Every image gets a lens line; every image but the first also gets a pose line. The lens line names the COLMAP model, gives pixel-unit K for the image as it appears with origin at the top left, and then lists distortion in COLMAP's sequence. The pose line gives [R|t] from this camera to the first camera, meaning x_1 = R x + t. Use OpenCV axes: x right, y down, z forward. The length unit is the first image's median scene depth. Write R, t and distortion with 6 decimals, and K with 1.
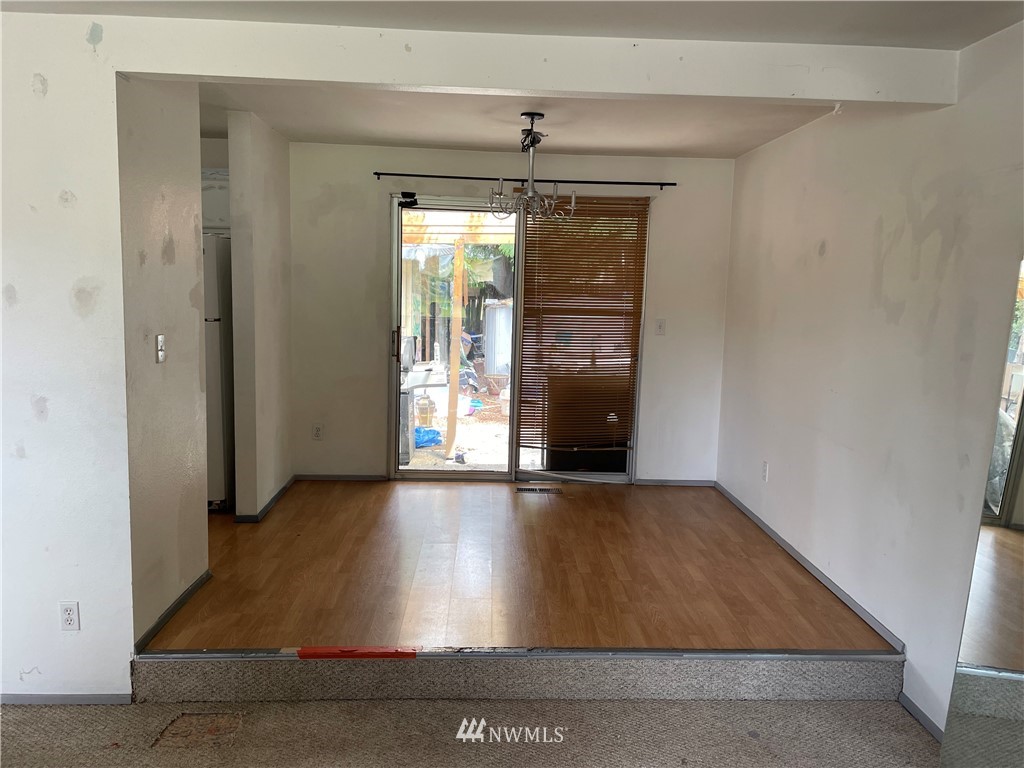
lens RADIAL K [[772.1, 0, 516.0], [0, 772.1, 376.1], [0, 0, 1]] dist [0.088131, -0.121251]
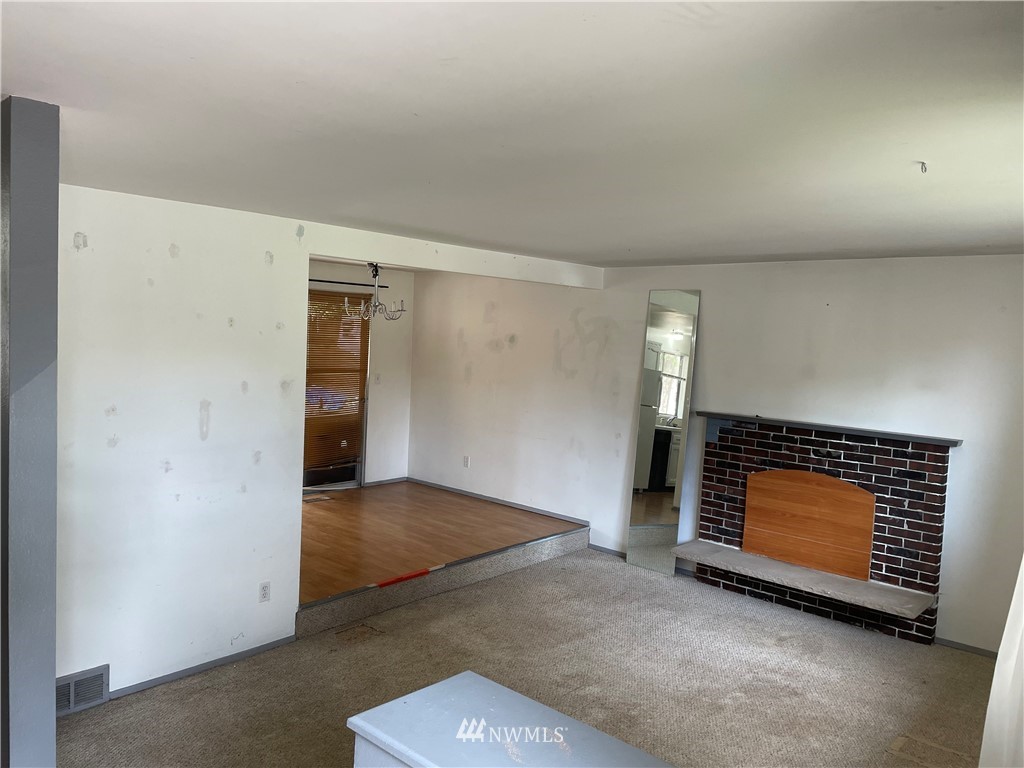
lens RADIAL K [[772.1, 0, 516.0], [0, 772.1, 376.1], [0, 0, 1]] dist [0.088131, -0.121251]
pose [[0.694691, -0.037514, 0.718330, -1.219419], [0.062041, 0.998042, -0.007878, -0.070087], [-0.716628, 0.050039, 0.695658, -0.414159]]
